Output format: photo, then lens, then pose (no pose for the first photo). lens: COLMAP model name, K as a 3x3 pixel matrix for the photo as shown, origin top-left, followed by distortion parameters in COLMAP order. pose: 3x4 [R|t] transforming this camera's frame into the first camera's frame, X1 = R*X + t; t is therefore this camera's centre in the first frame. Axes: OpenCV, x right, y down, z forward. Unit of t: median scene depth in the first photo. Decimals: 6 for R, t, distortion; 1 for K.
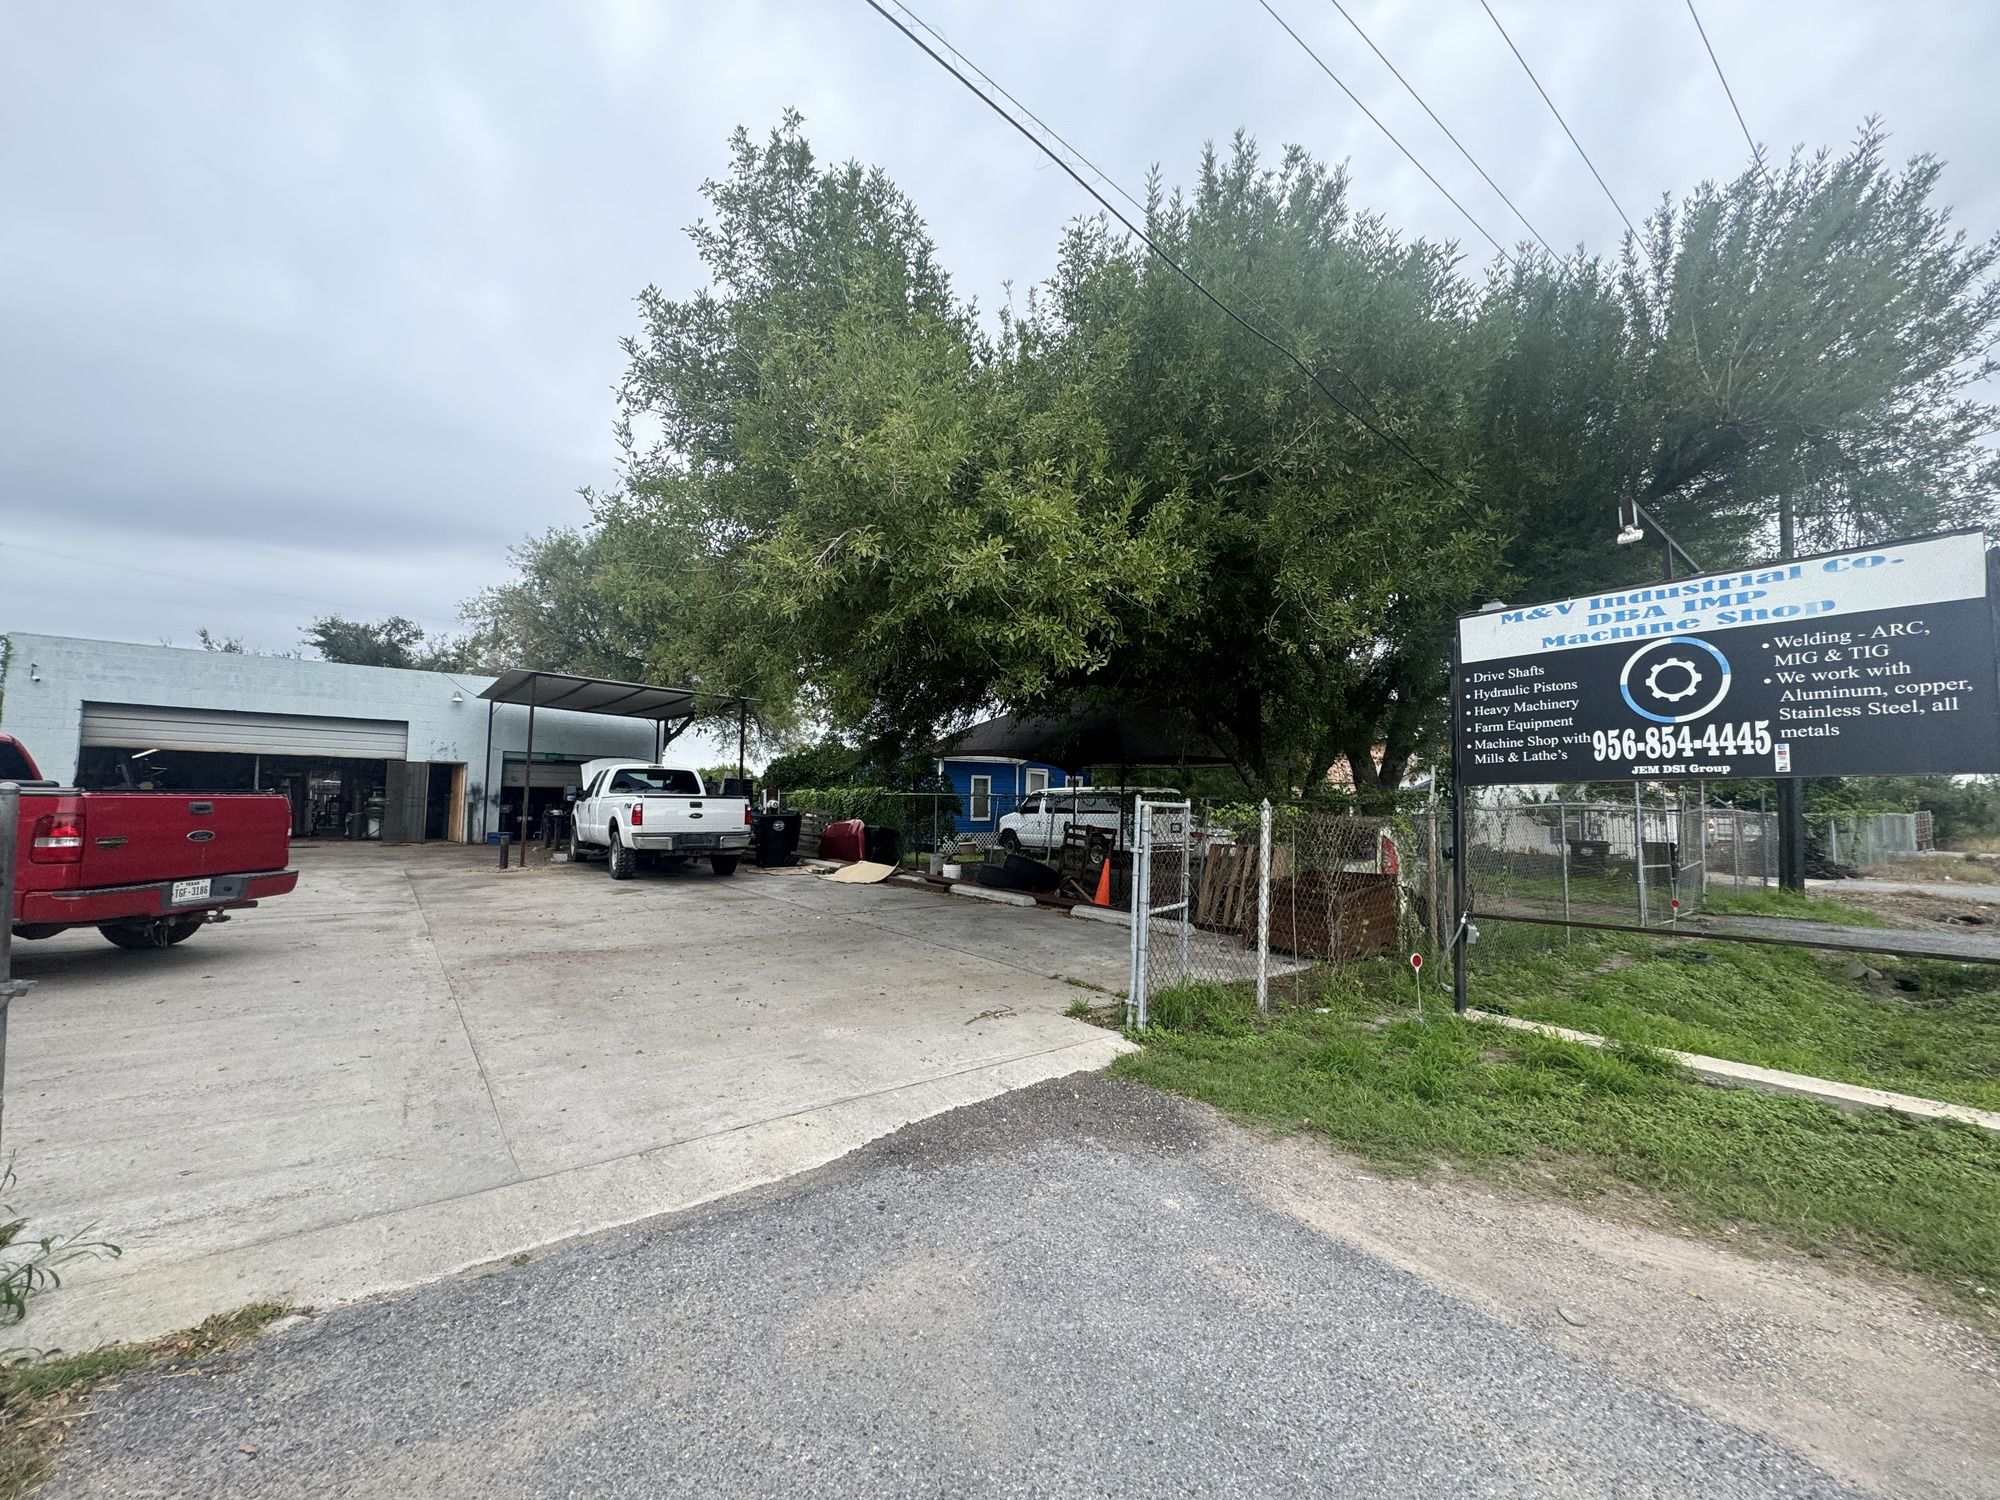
lens RADIAL K [[799.4, 0, 1000.0], [0, 799.4, 750.0], [0, 0, 1]] dist [0.001177, 0.000097]
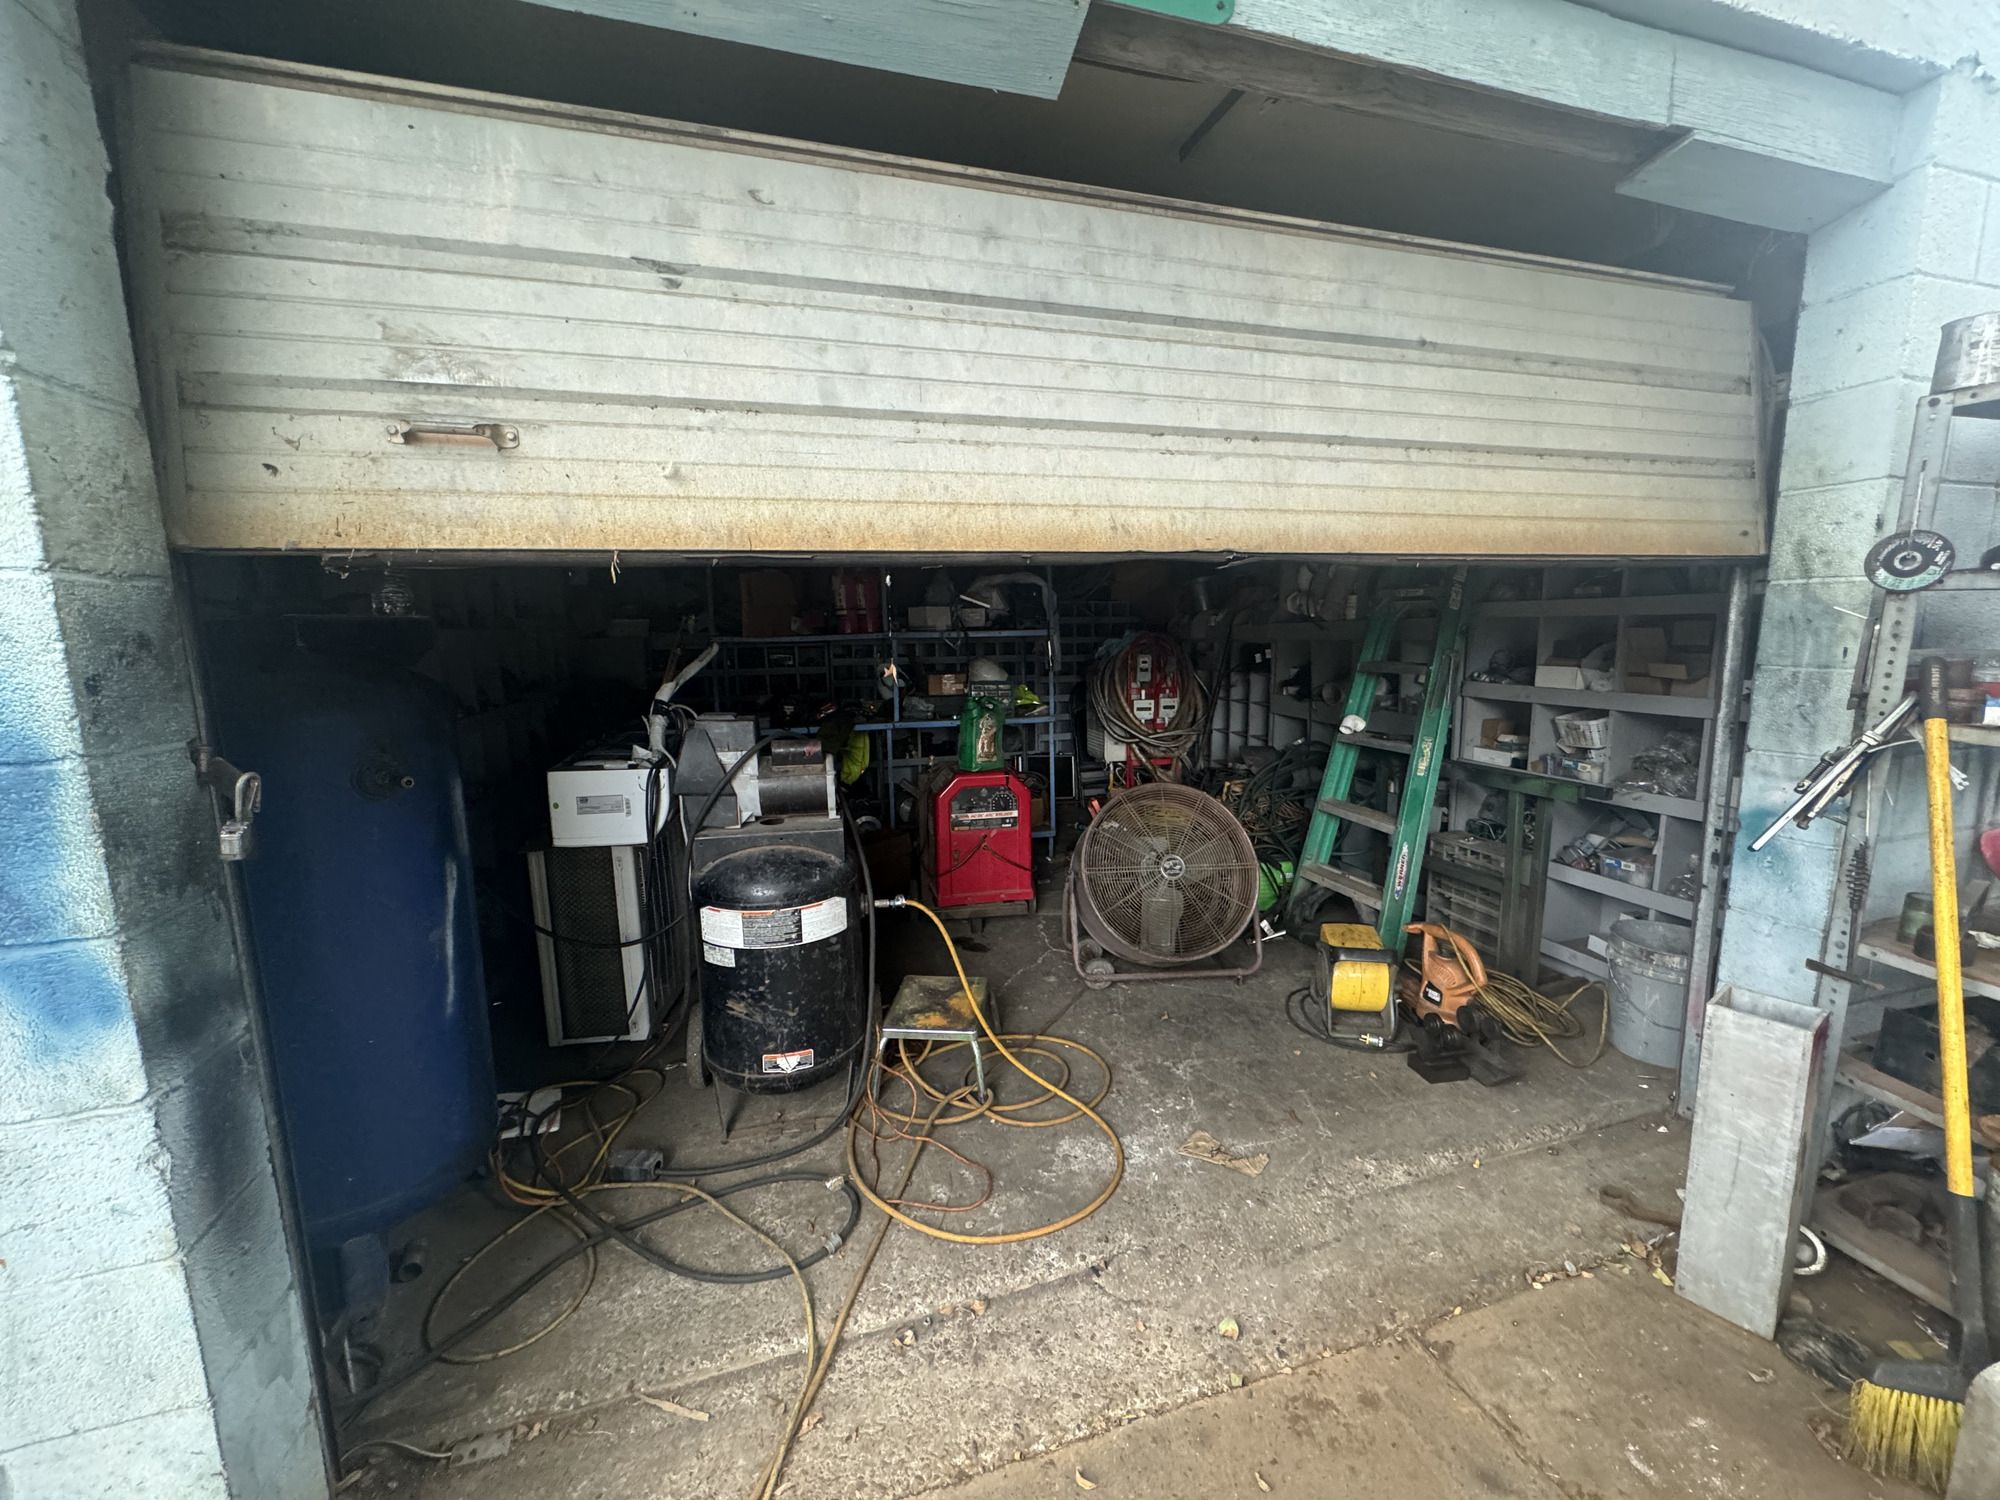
lens RADIAL K [[799.4, 0, 1000.0], [0, 799.4, 750.0], [0, 0, 1]] dist [0.001177, 0.000097]
pose [[0.935014, 0.021117, -0.353981, -0.654339], [0.057605, 0.975921, 0.210380, 0.058110], [0.349900, -0.217100, 0.911284, 1.124752]]
